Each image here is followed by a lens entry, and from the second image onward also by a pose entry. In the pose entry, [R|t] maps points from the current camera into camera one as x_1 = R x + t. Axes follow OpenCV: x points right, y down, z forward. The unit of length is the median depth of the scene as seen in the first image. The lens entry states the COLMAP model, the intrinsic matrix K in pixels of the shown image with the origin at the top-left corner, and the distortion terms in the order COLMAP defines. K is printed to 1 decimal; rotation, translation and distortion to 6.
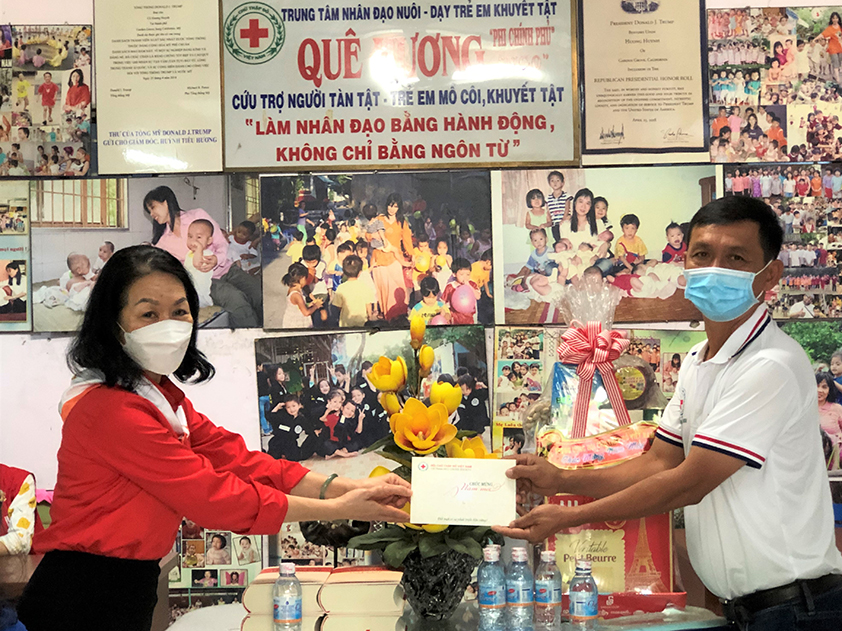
lens RADIAL K [[1511.9, 0, 424.9], [0, 1511.9, 315.7], [0, 0, 1]] dist [-0.052326, 0.000000]
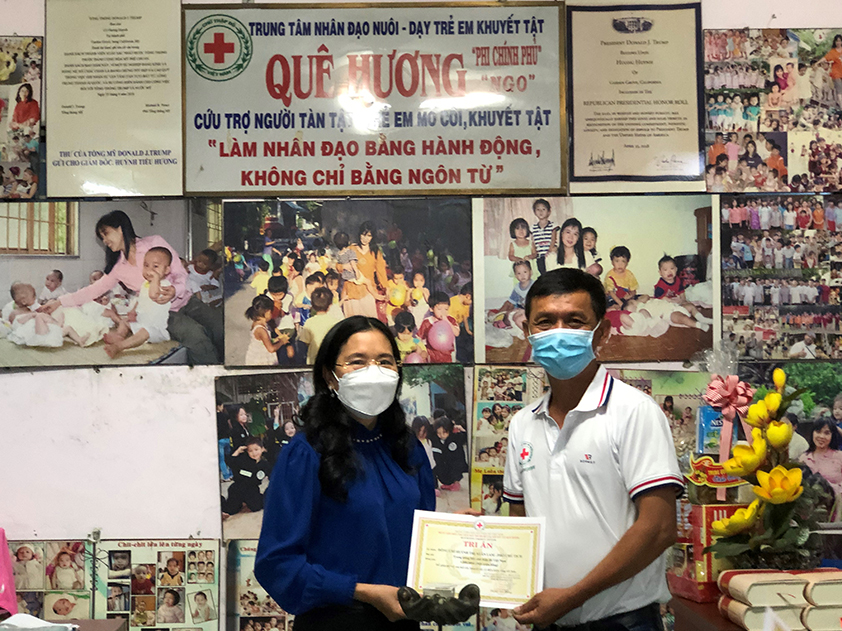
lens RADIAL K [[1434.6, 0, 417.2], [0, 1434.6, 315.6], [0, 0, 1]] dist [-0.043446, 0.000000]
pose [[0.999945, 0.010251, 0.002055, 0.008905], [-0.010214, 0.999797, -0.017381, -0.007775], [-0.002233, 0.017359, 0.999847, 0.117413]]
